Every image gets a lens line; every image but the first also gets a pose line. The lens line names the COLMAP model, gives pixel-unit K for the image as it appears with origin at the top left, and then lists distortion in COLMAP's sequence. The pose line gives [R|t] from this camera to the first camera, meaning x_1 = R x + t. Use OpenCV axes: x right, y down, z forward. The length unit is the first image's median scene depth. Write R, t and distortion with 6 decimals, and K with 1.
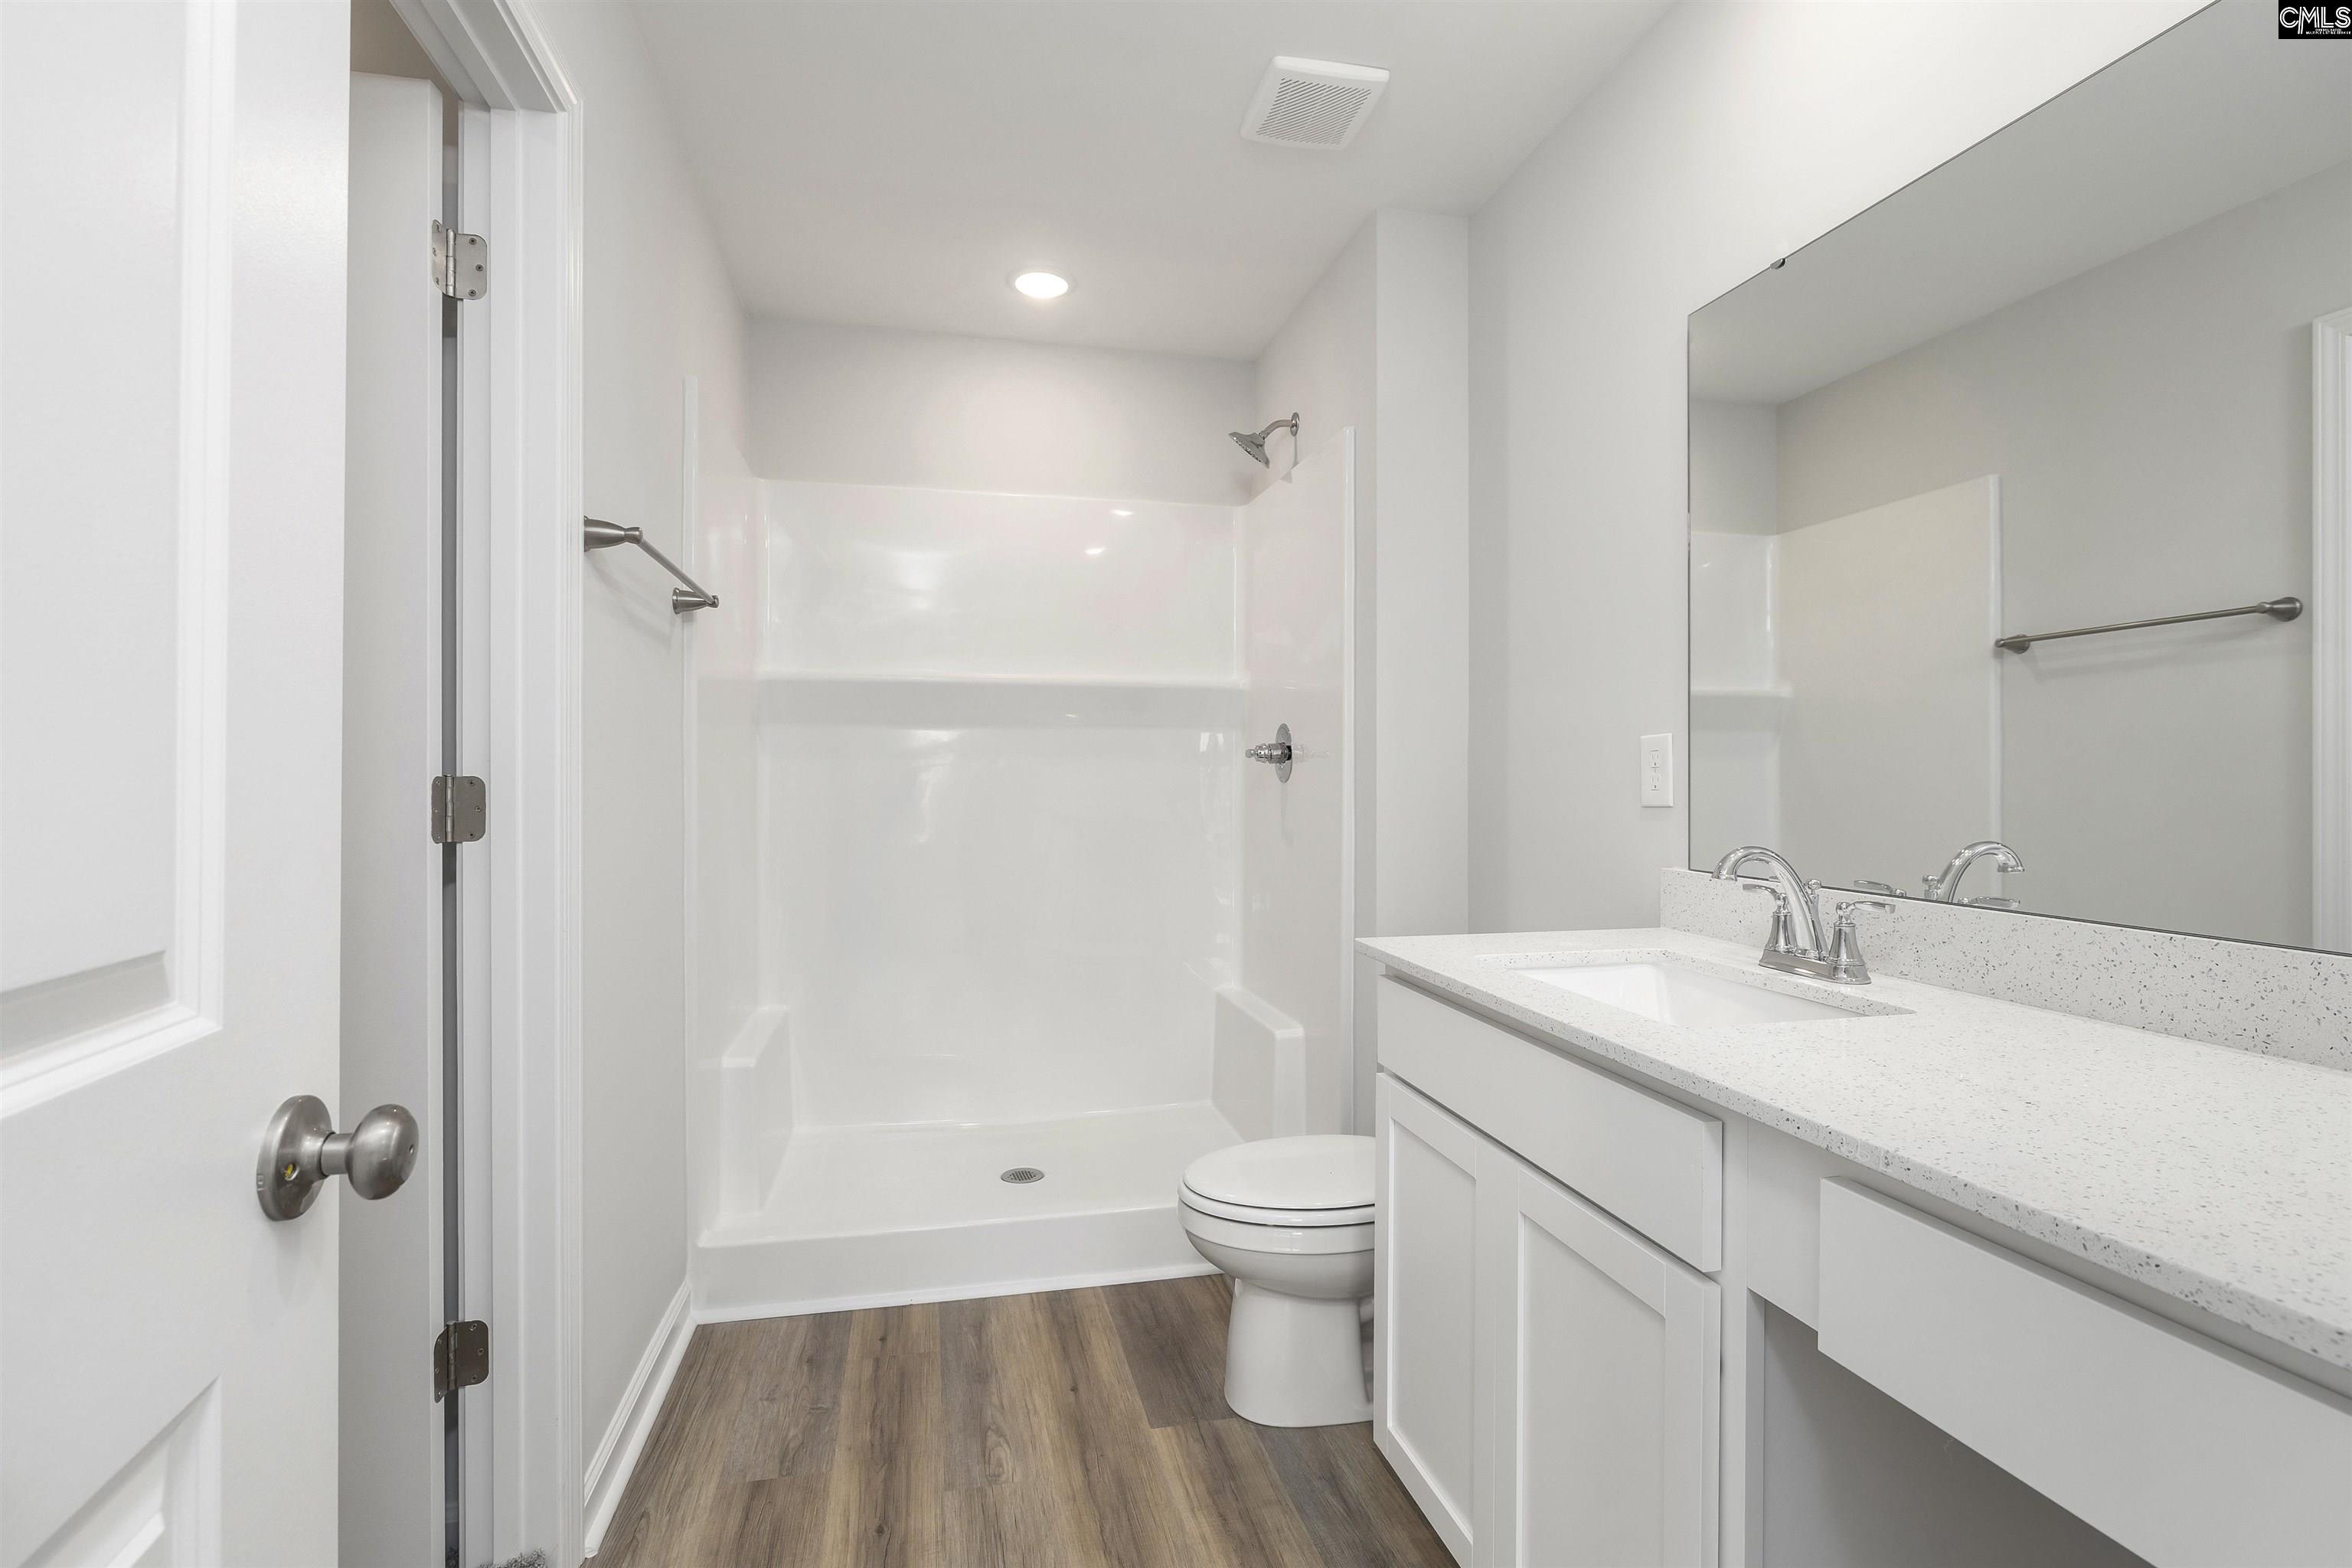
lens RADIAL K [[1083.2, 0, 1170.8], [0, 1083.2, 755.3], [0, 0, 1]] dist [-0.003575, -0.000272]
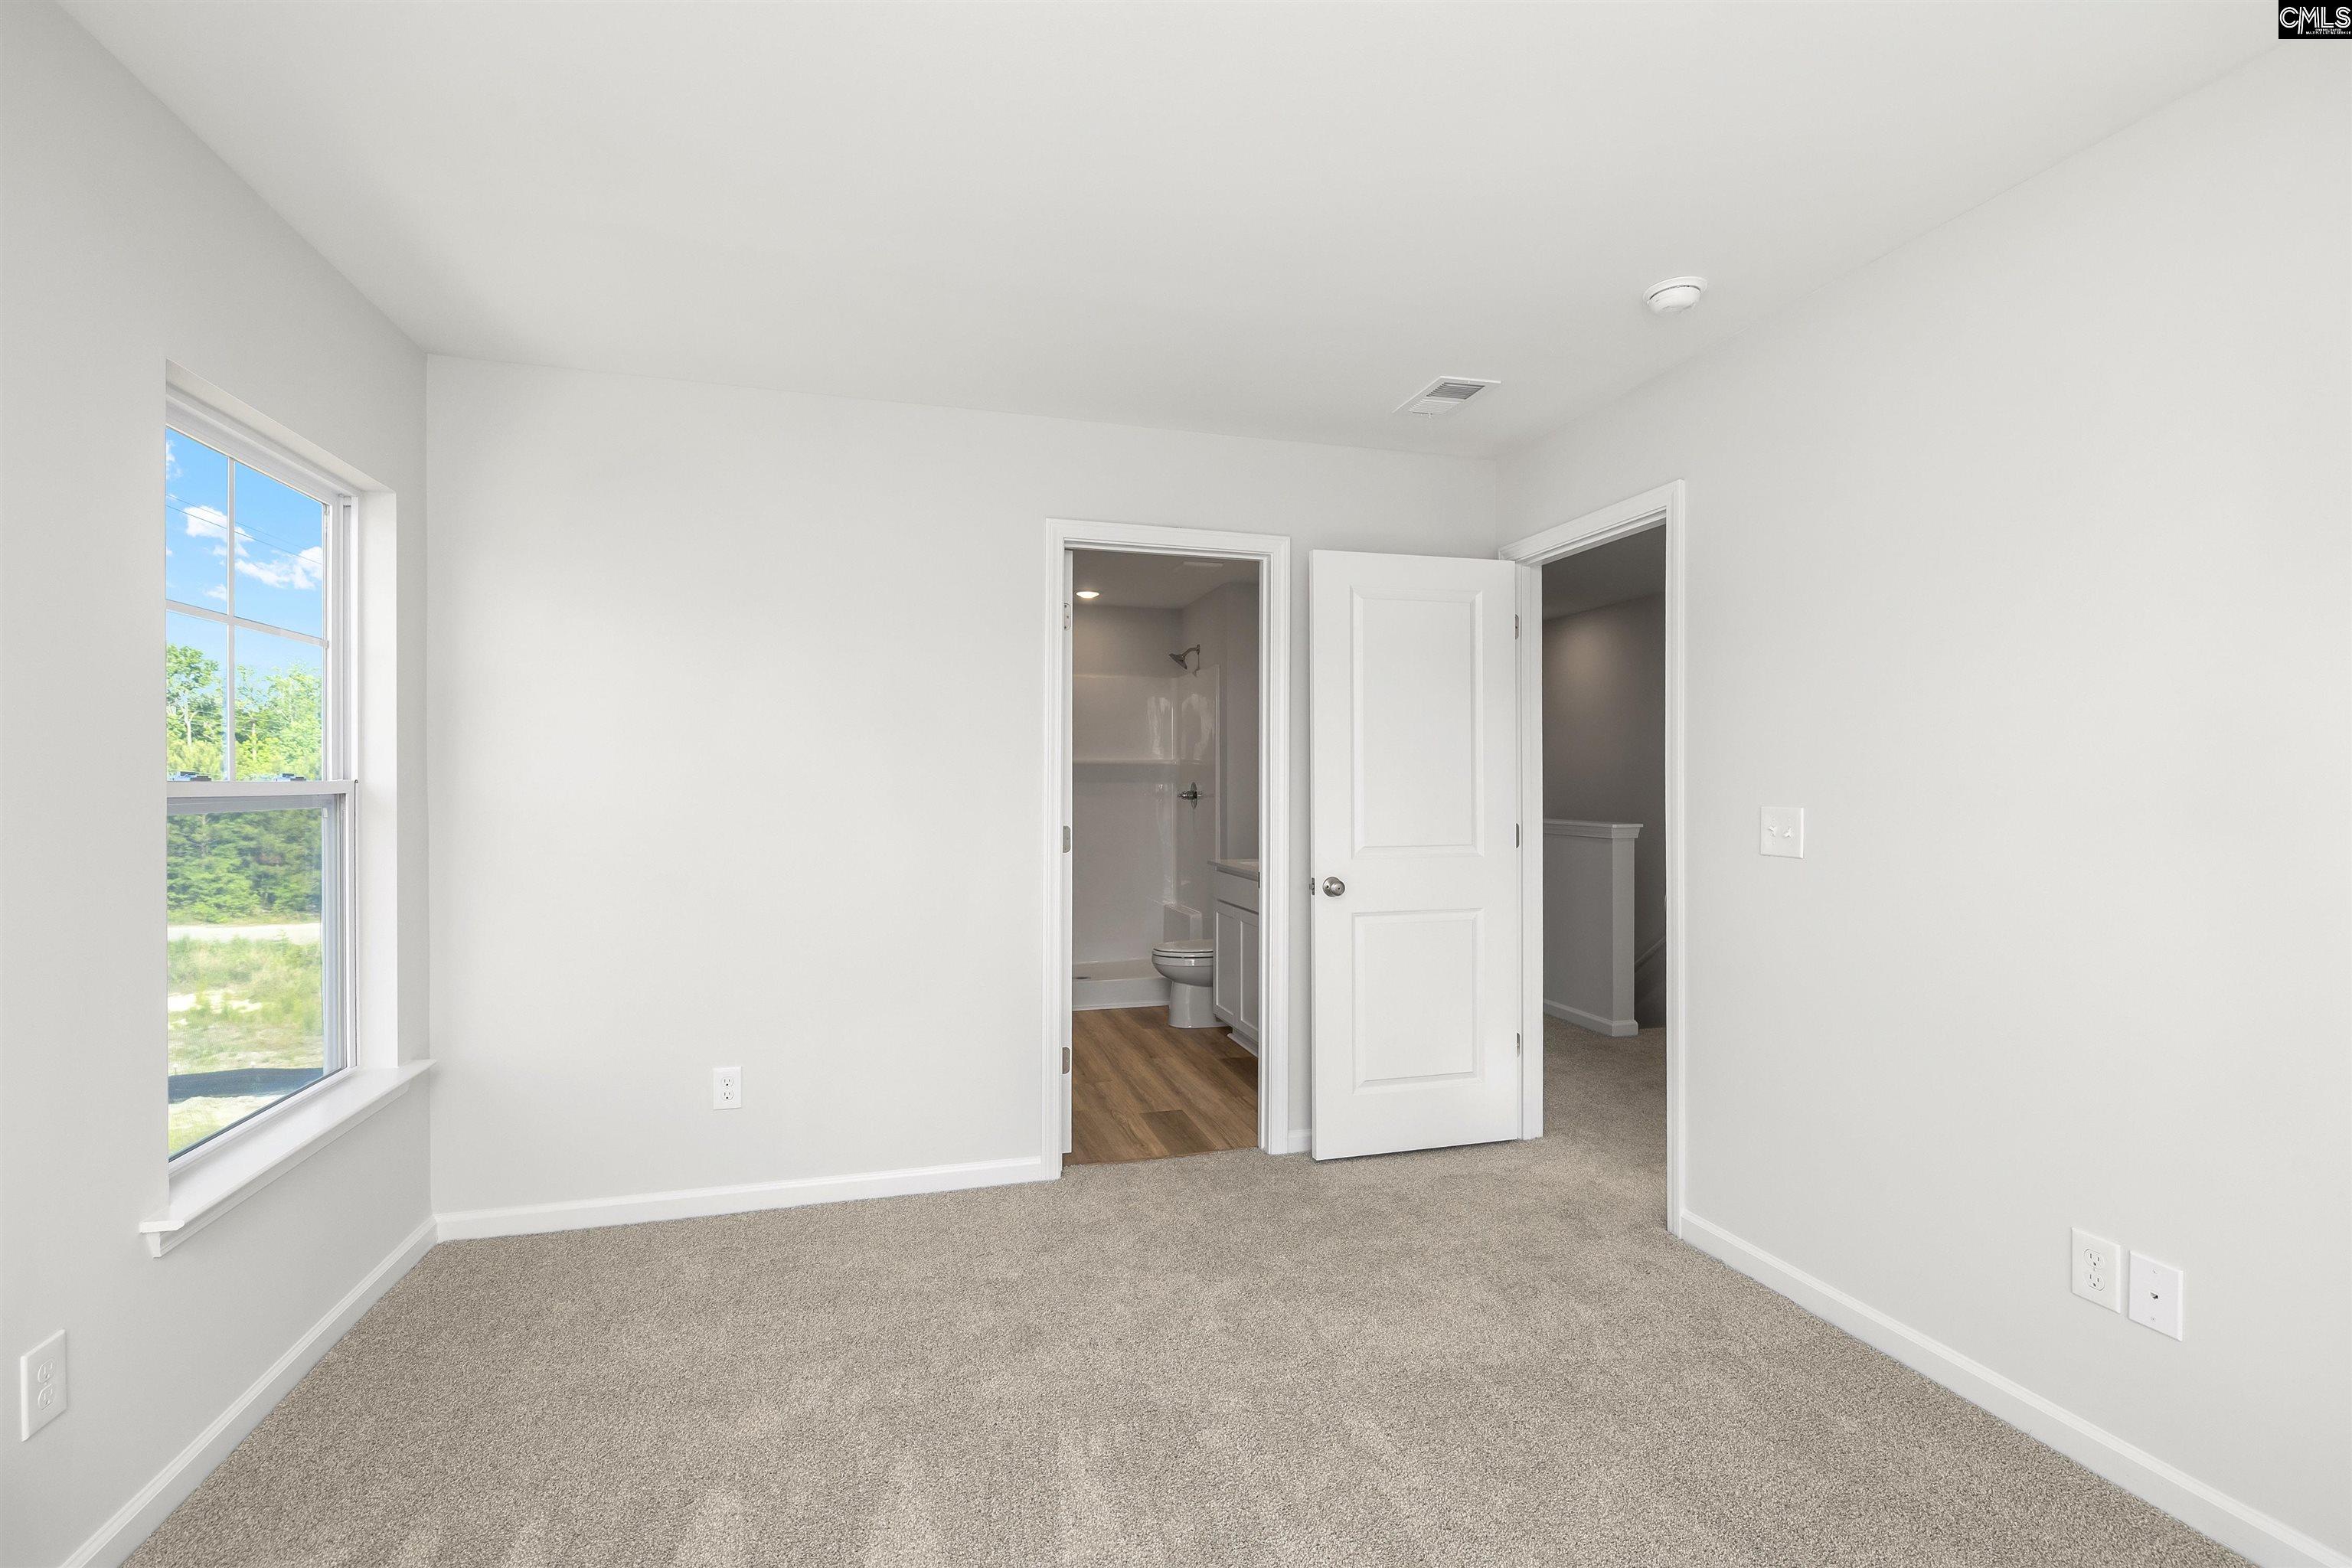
lens RADIAL K [[1021.6, 0, 1178.9], [0, 1021.6, 776.9], [0, 0, 1]] dist [0.001046, -0.000031]
pose [[0.998276, -0.002074, 0.058655, -0.050799], [0.003378, 0.999749, -0.022137, 0.006437], [-0.058594, 0.022297, 0.998033, -1.108921]]
